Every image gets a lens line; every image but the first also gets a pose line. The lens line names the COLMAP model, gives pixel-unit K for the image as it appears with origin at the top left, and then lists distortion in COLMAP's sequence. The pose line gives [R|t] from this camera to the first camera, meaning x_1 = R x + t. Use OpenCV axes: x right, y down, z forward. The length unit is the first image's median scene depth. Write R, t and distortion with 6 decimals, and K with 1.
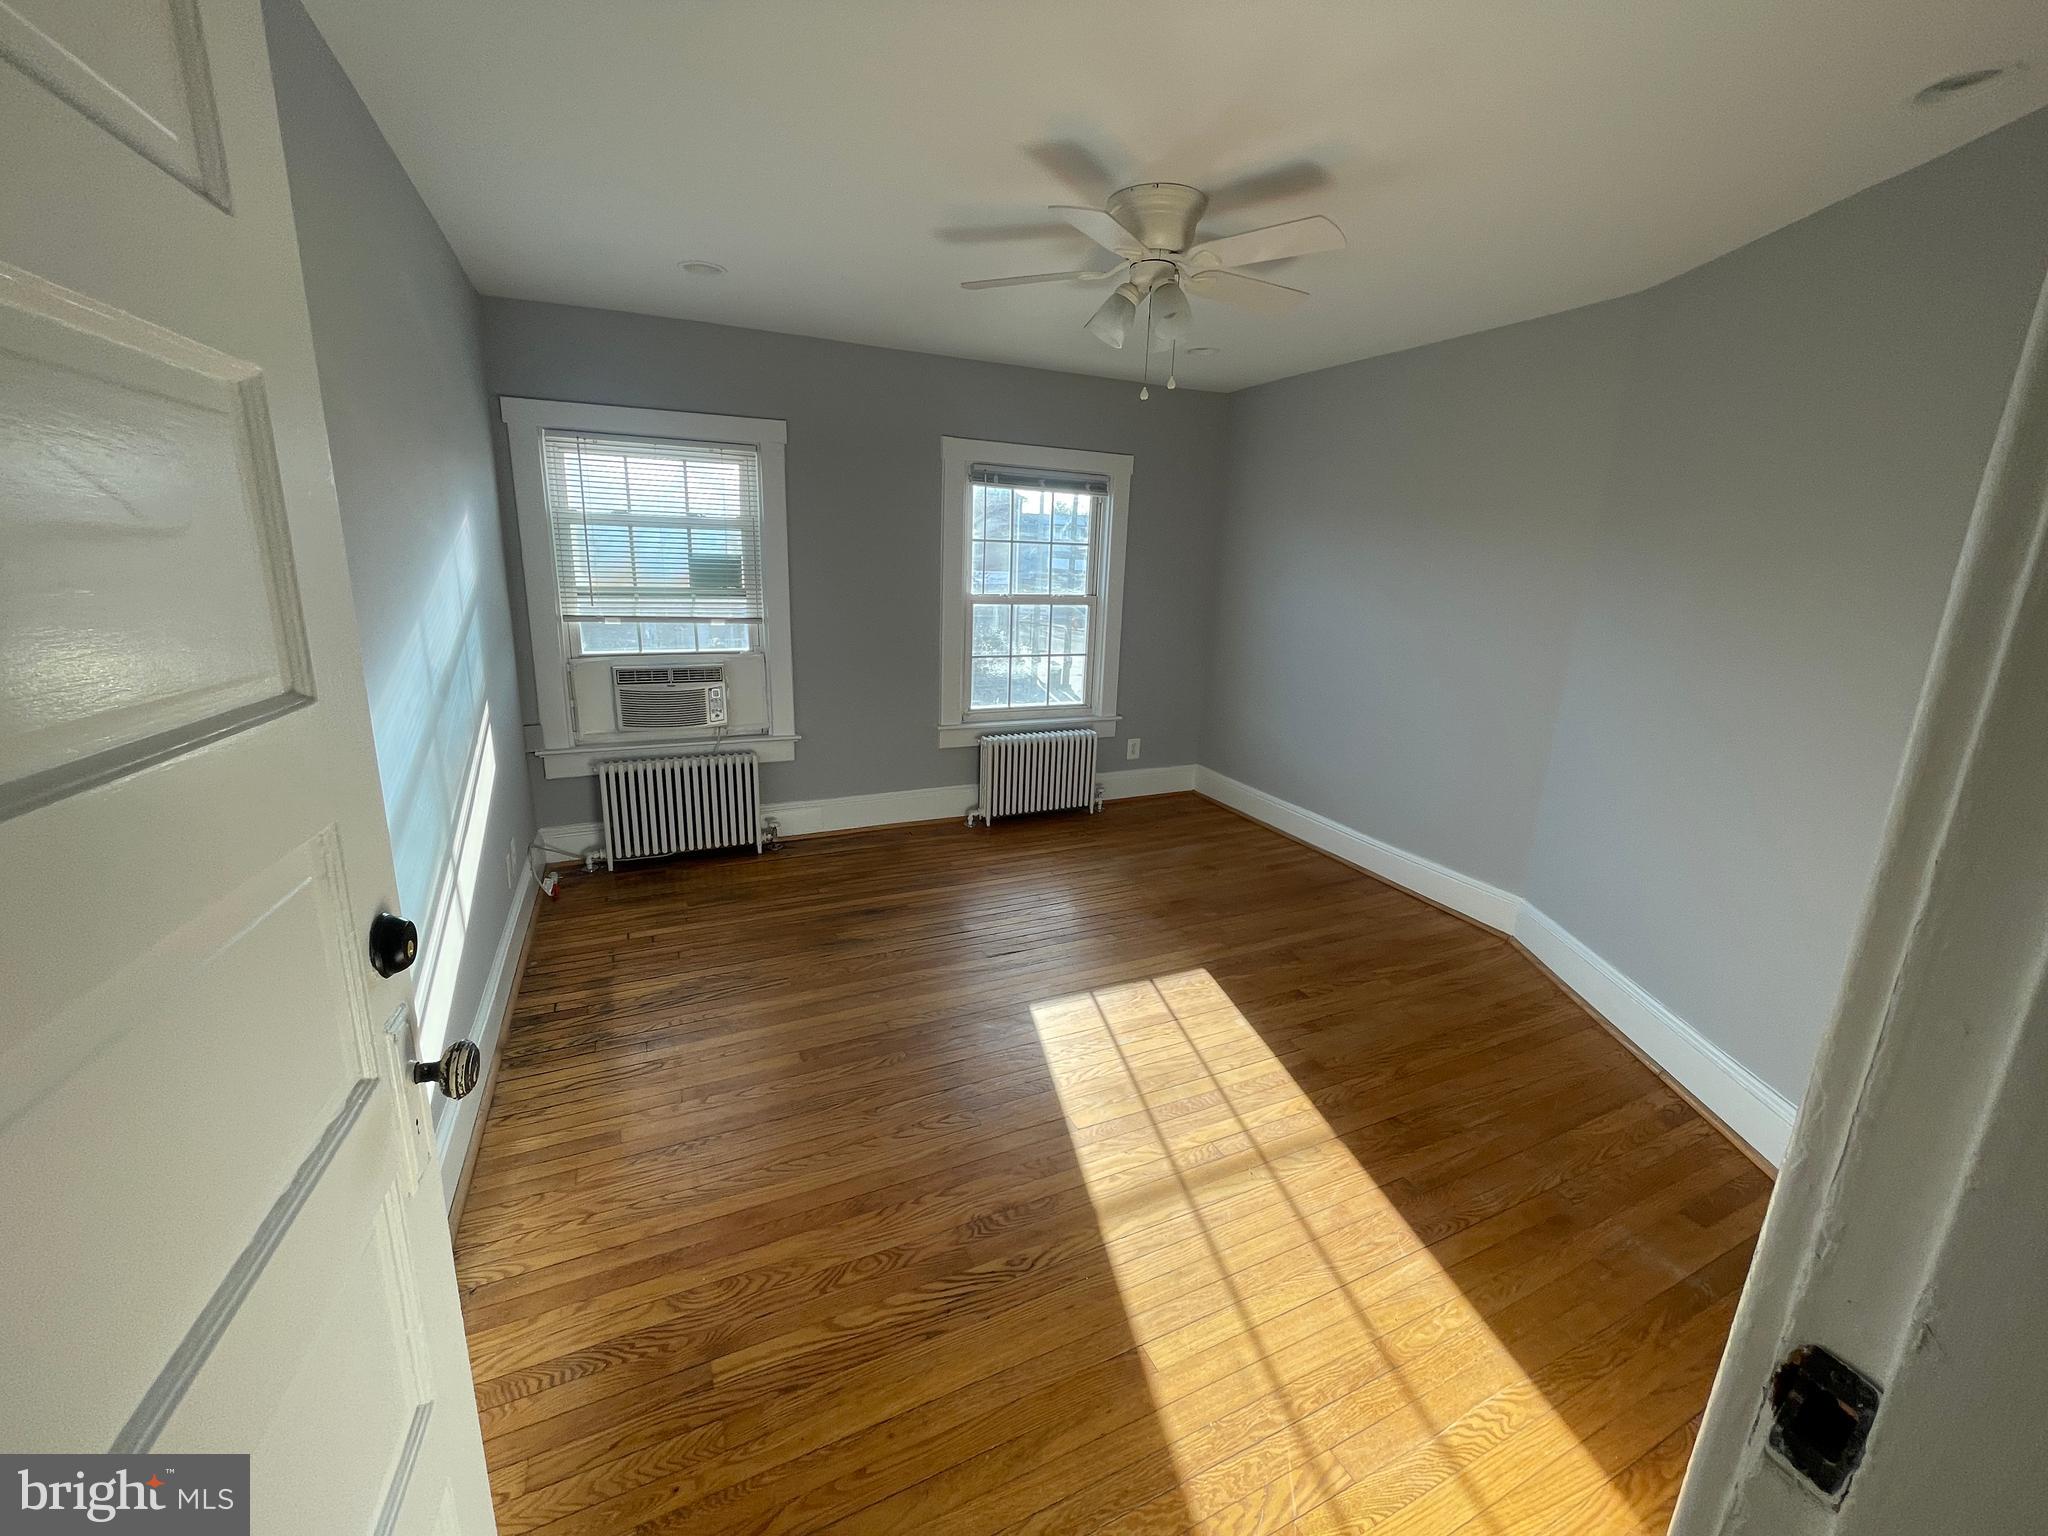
lens RADIAL K [[825.1, 0, 1024.4], [0, 825.1, 761.9], [0, 0, 1]] dist [-0.002046, -0.000354]
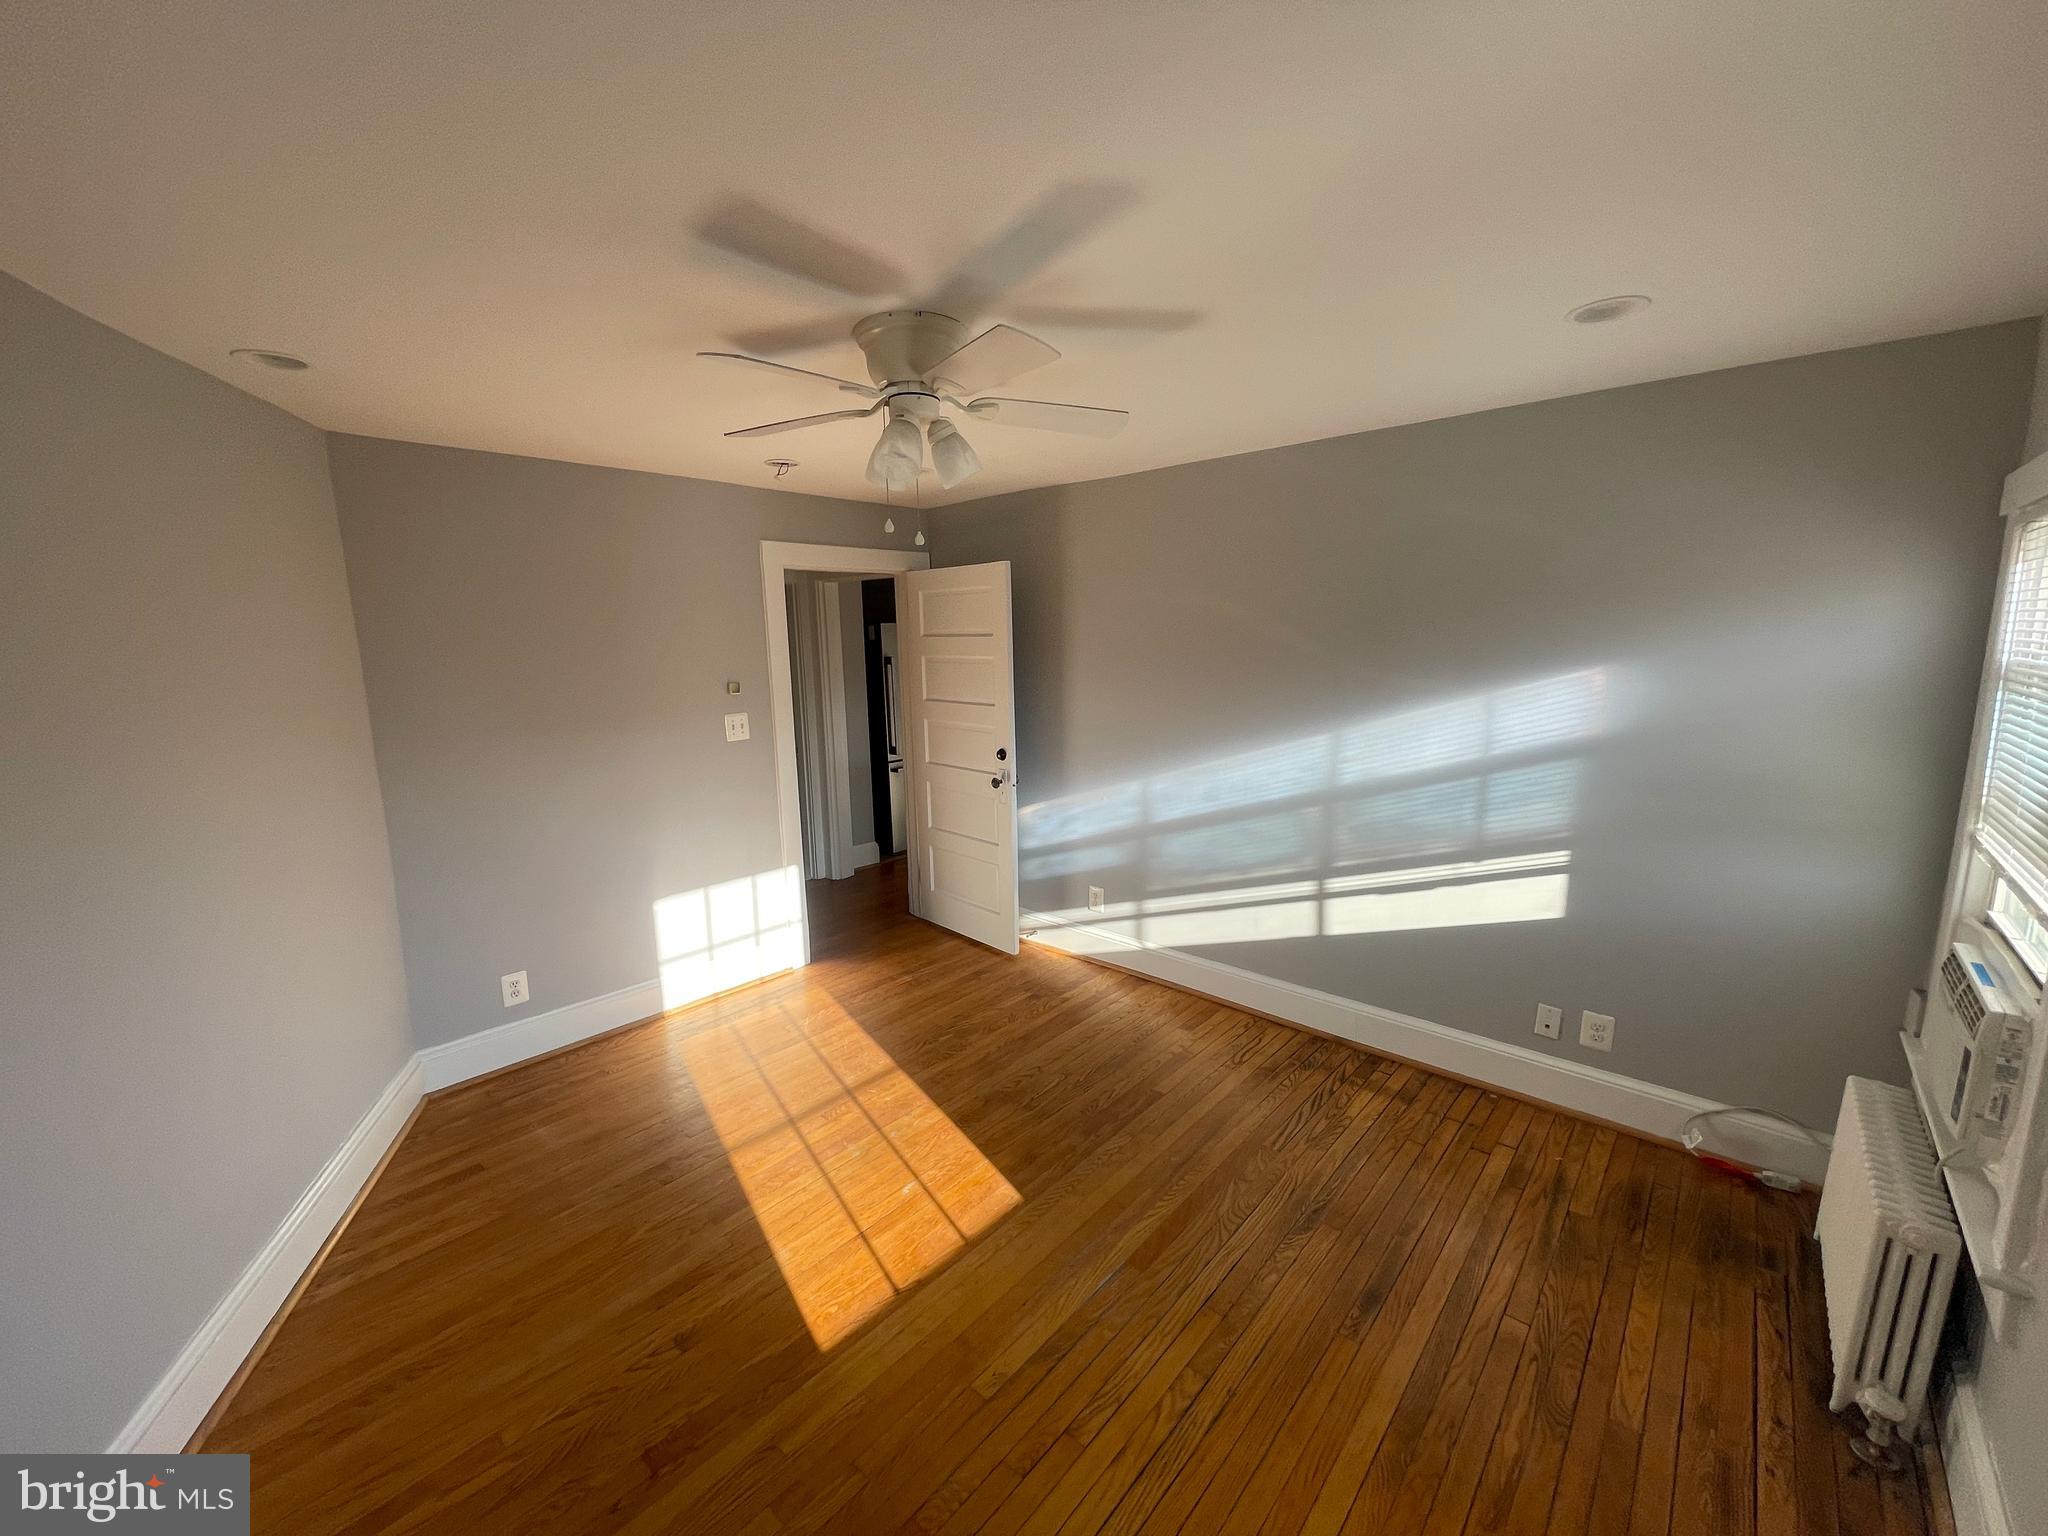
lens RADIAL K [[825.1, 0, 1024.4], [0, 825.1, 761.9], [0, 0, 1]] dist [-0.002046, -0.000354]
pose [[-0.918832, 0.045889, -0.391972, 0.348212], [-0.105475, 0.928533, 0.355951, -0.483892], [0.380293, 0.368402, -0.848326, 1.641964]]
